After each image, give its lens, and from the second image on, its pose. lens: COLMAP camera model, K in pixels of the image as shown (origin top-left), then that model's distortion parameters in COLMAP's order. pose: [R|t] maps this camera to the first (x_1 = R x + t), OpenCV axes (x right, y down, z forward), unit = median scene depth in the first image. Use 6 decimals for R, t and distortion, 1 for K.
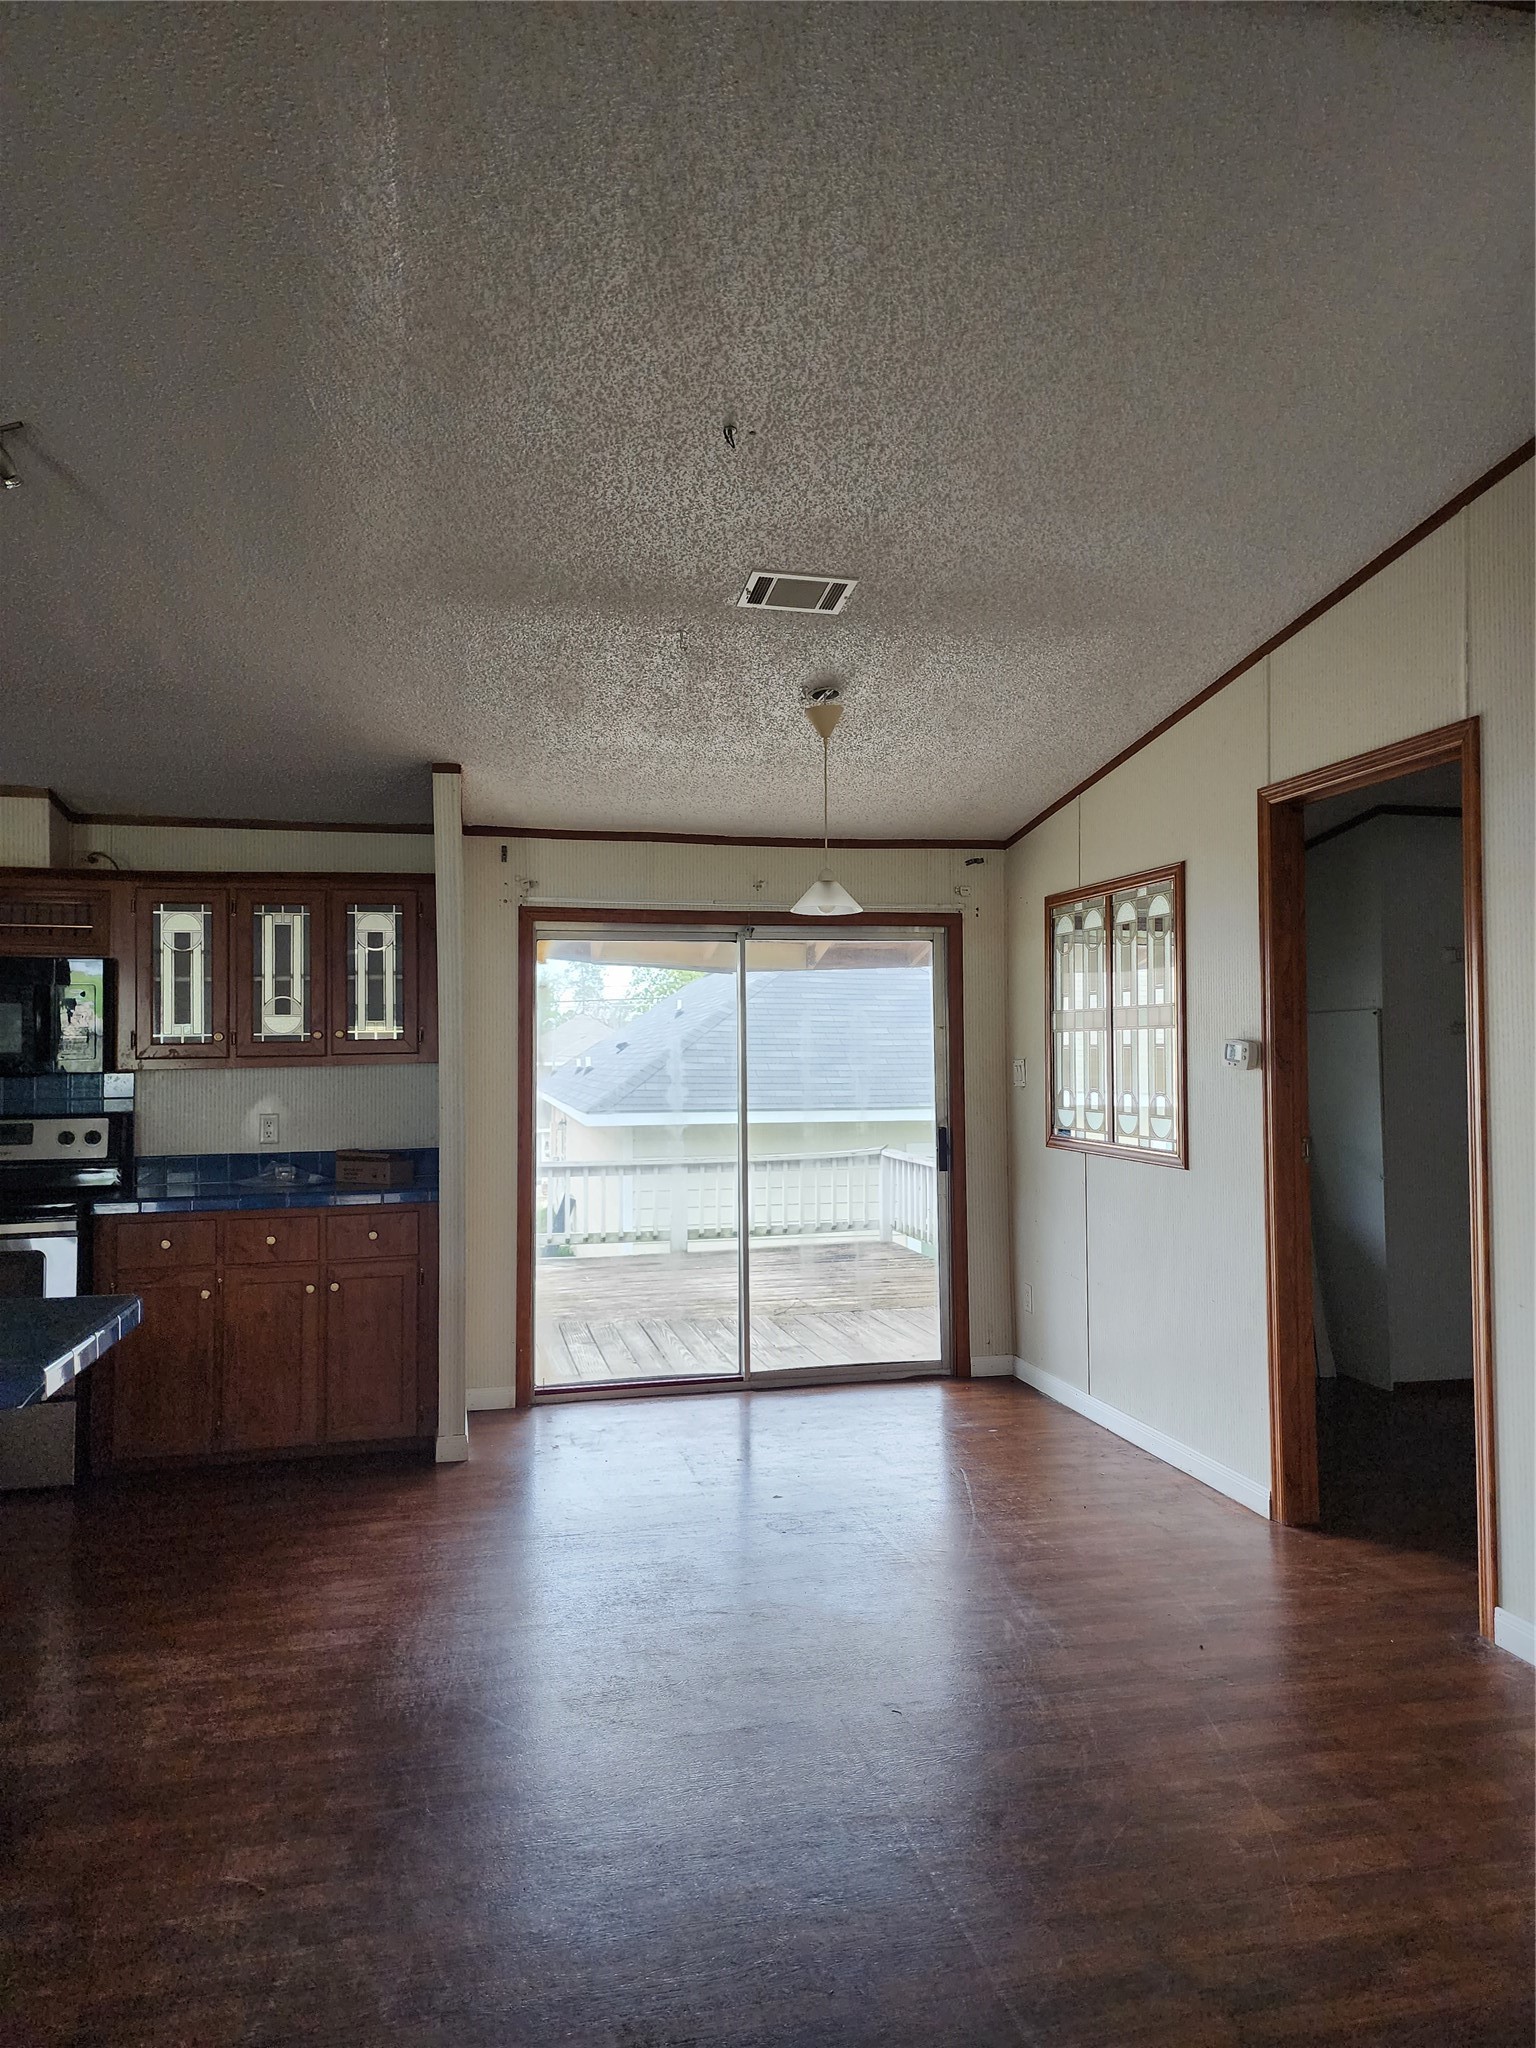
lens RADIAL K [[1376.2, 0, 766.5], [0, 1376.2, 1011.0], [0, 0, 1]] dist [0.078138, -0.066408]
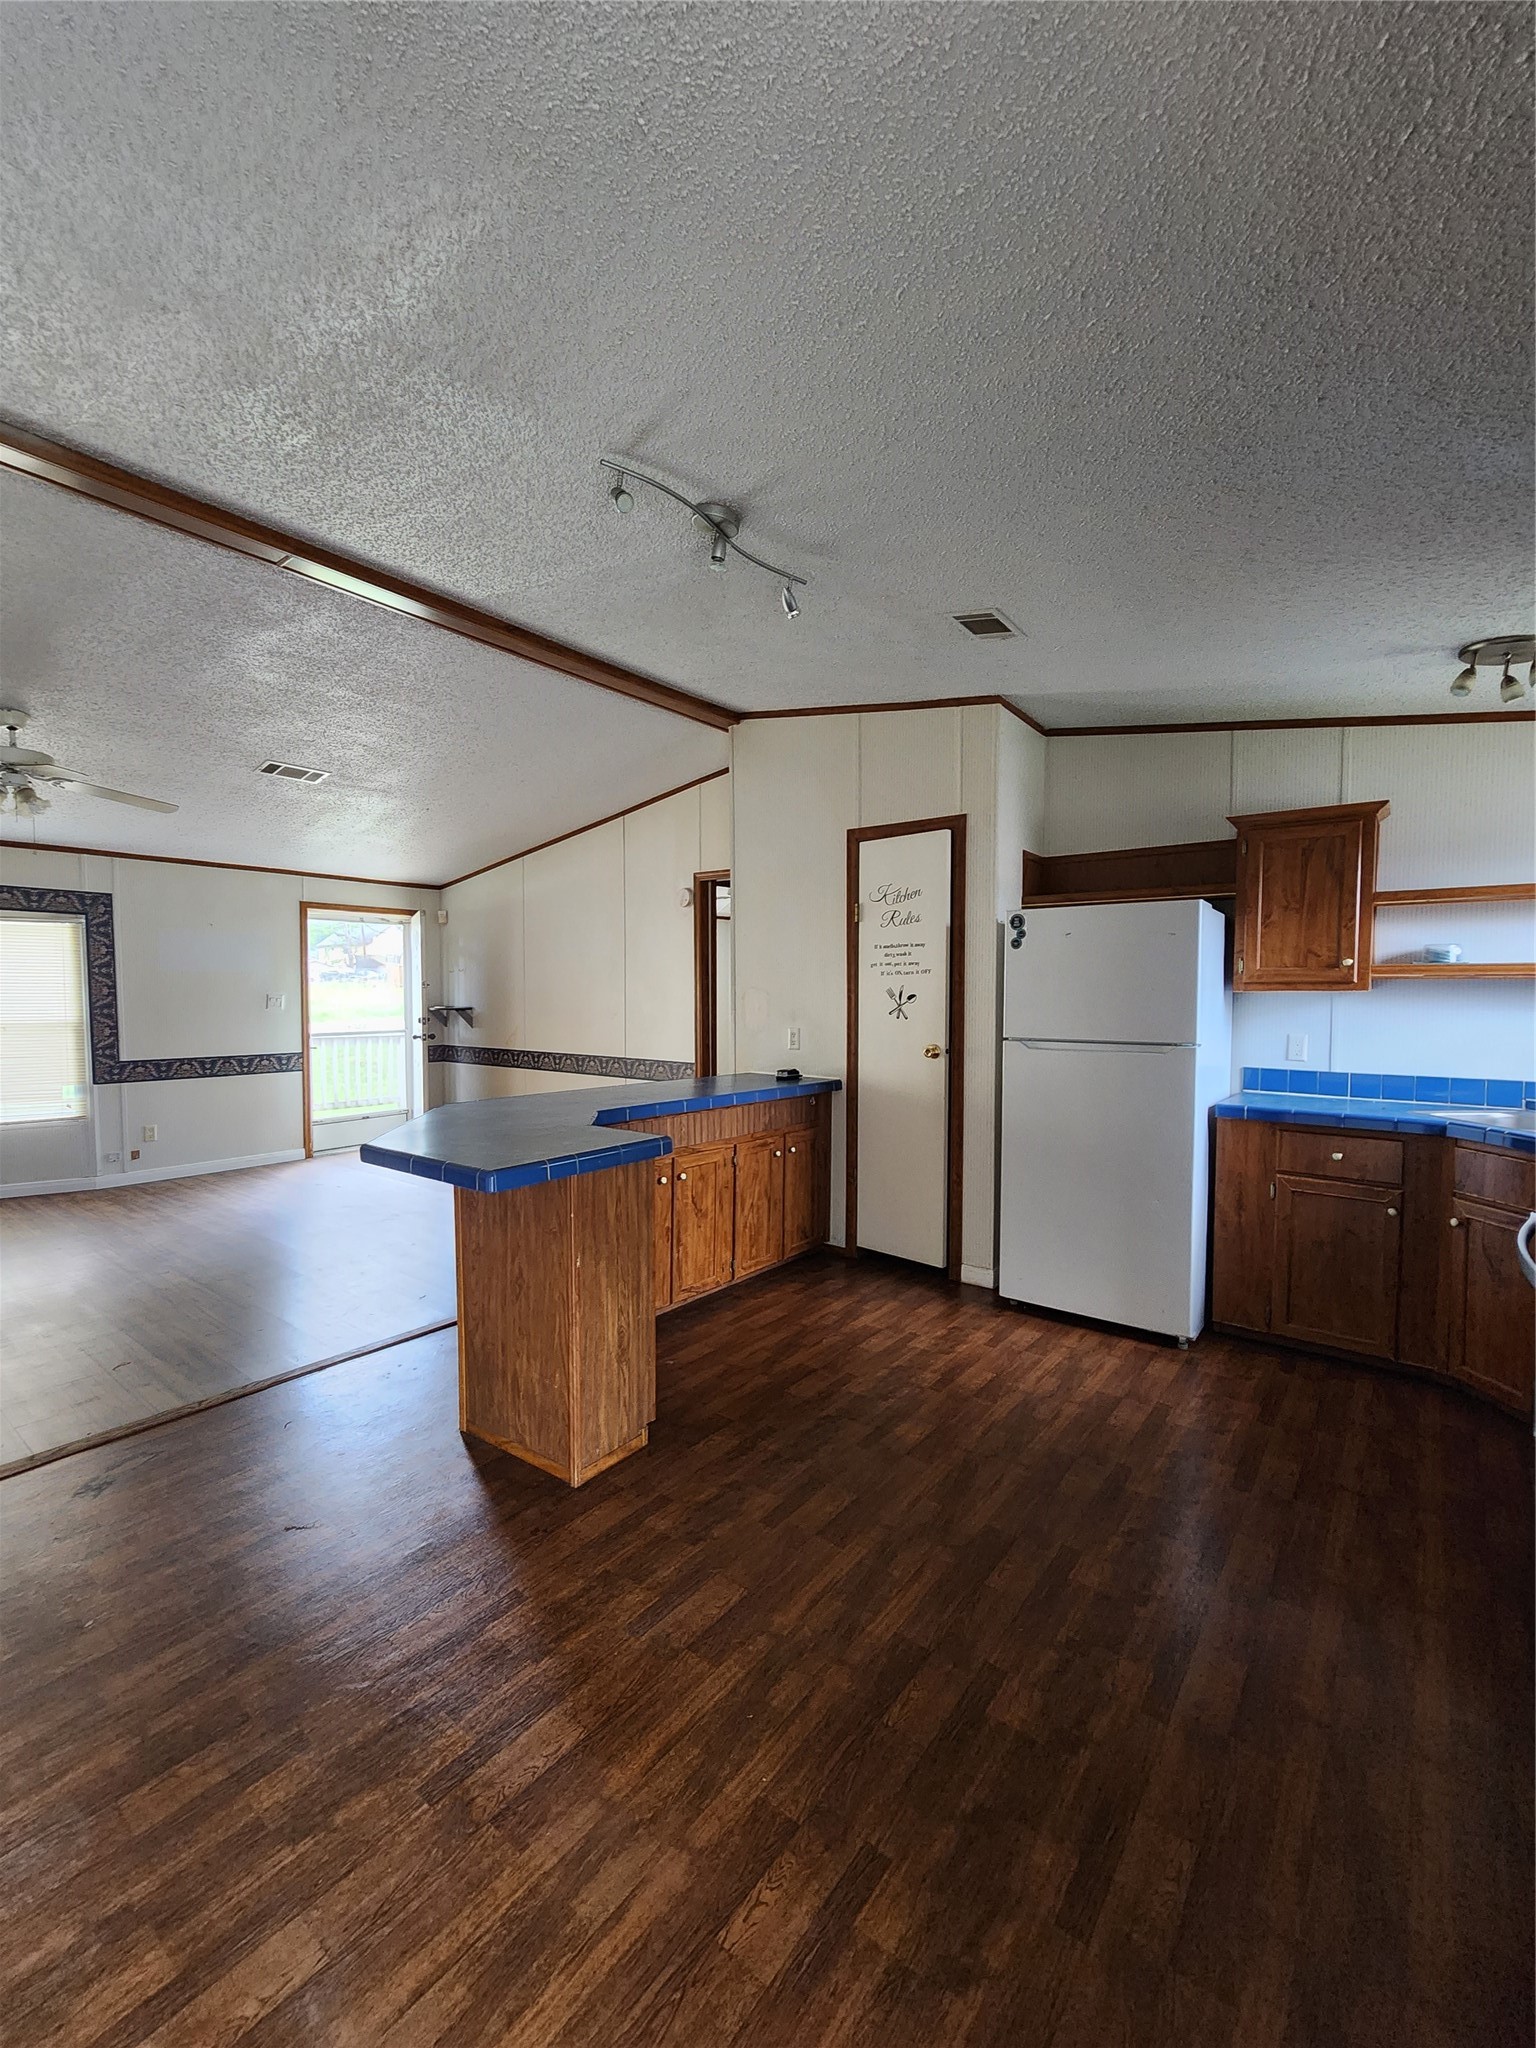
lens RADIAL K [[845.6, 0, 774.6], [0, 845.6, 1026.6], [0, 0, 1]] dist [-0.000331, -0.000899]
pose [[-0.773130, 0.032494, -0.633414, -0.097751], [0.027780, 0.999463, 0.017365, 0.038645], [0.633638, -0.004171, -0.773618, 0.993148]]
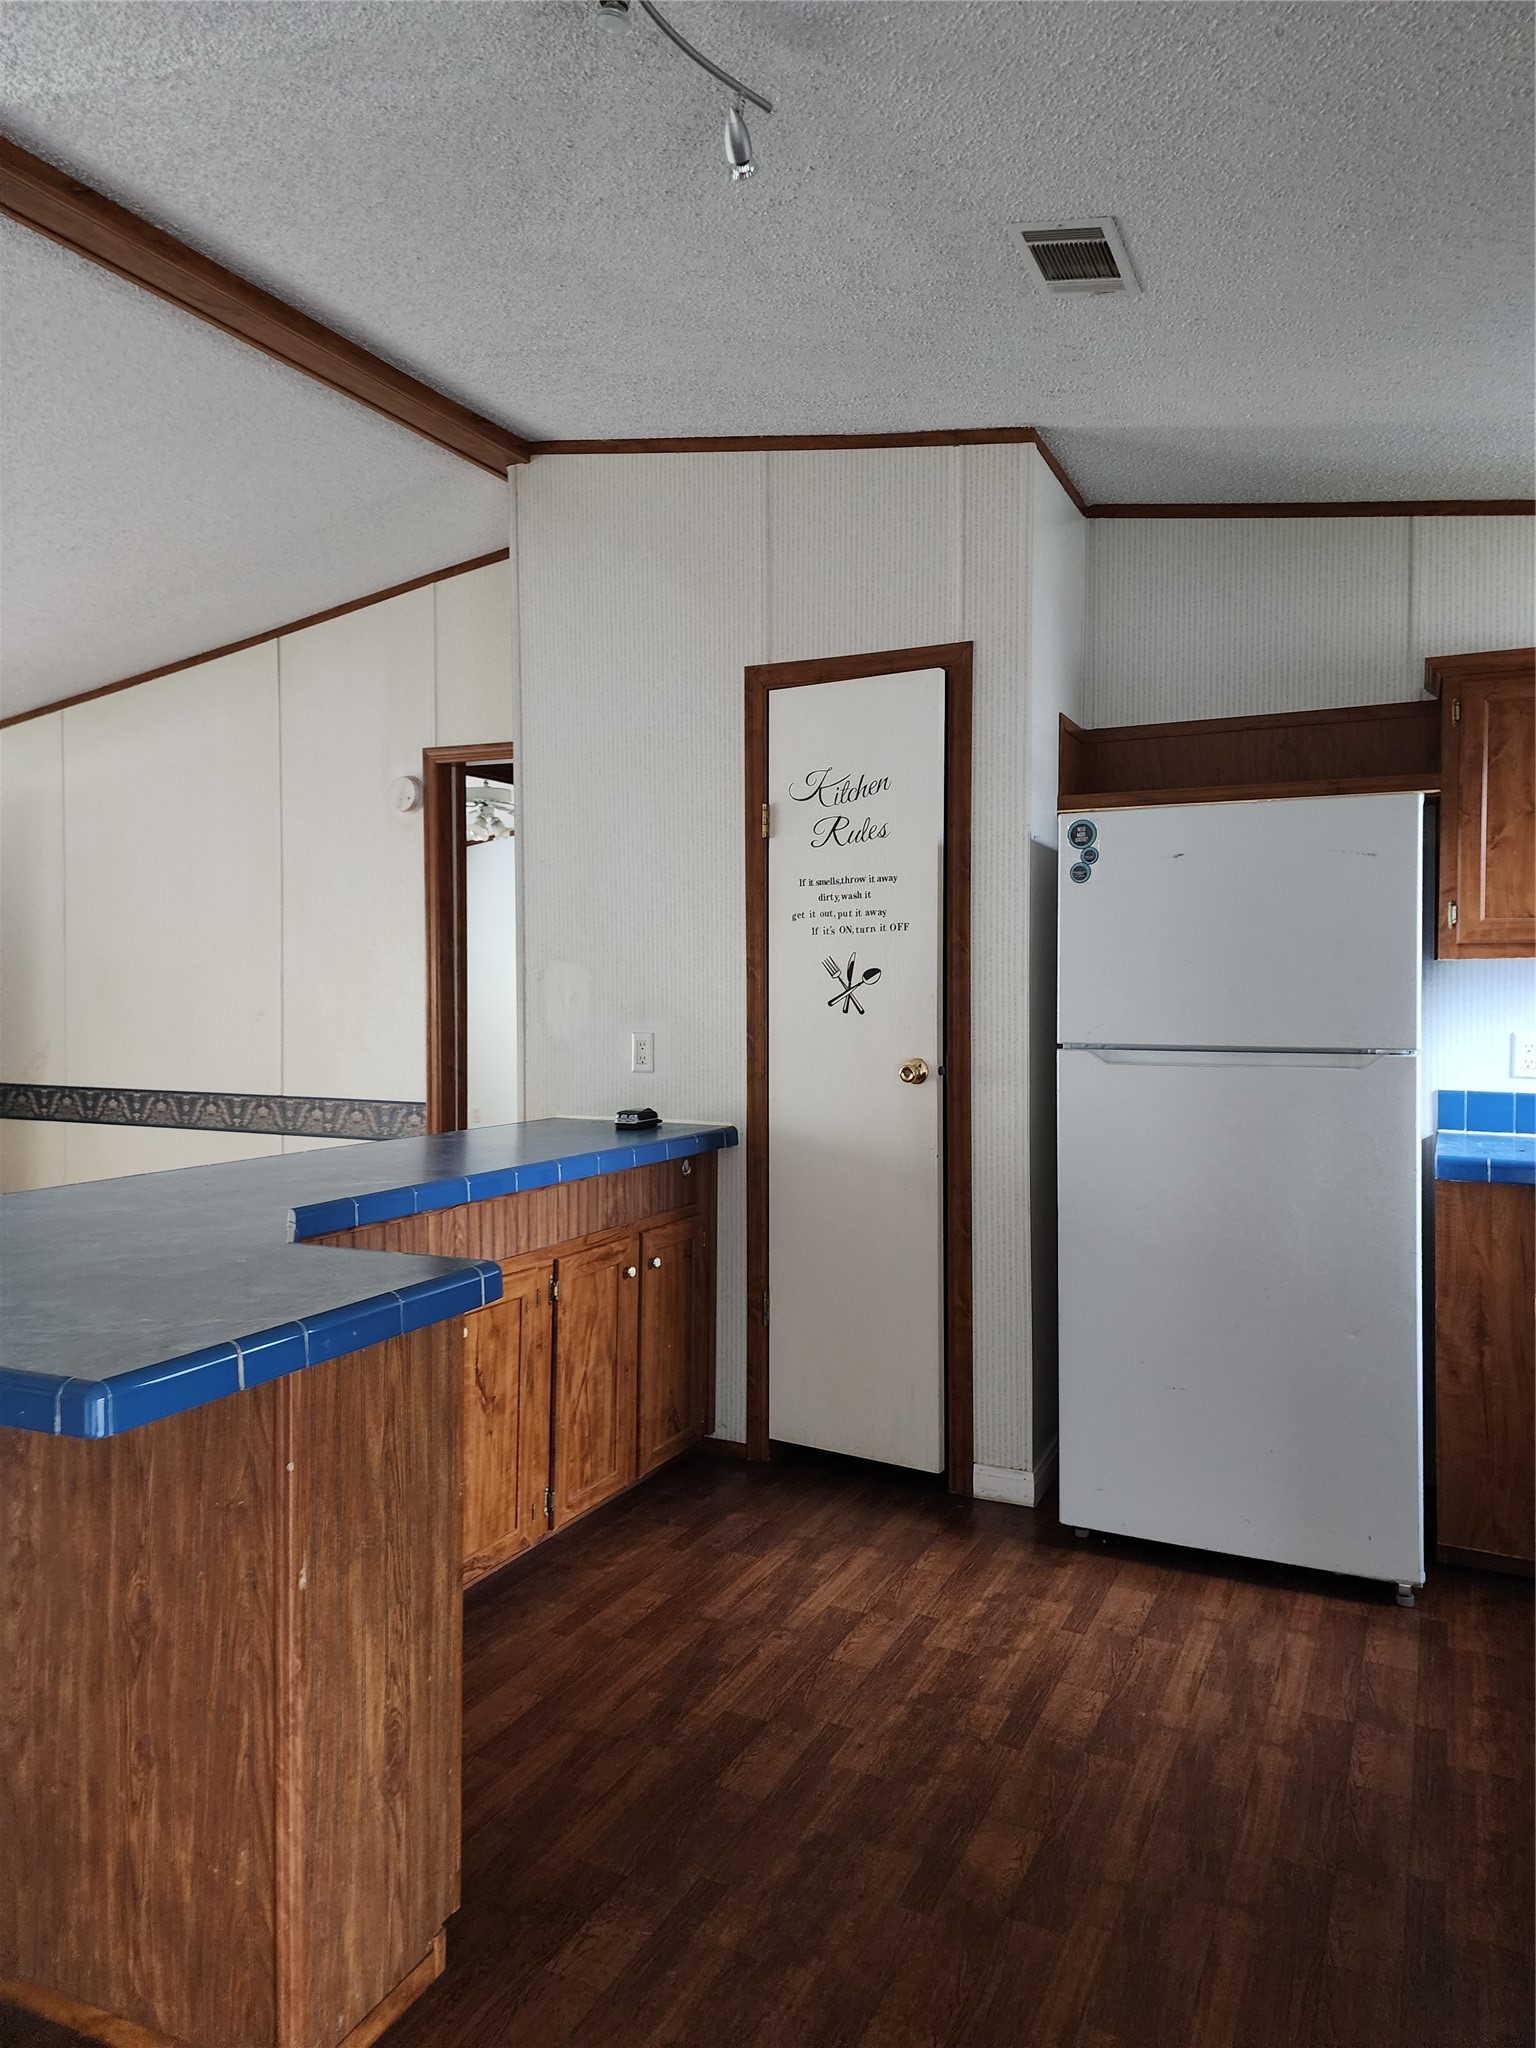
lens RADIAL K [[1359.9, 0, 781.6], [0, 1359.9, 999.0], [0, 0, 1]] dist [0.081106, -0.068296]
pose [[-0.621351, 0.017132, -0.783345, -0.124319], [0.034333, 0.999396, -0.005375, 0.043971], [0.782779, -0.030234, -0.621564, 0.850493]]
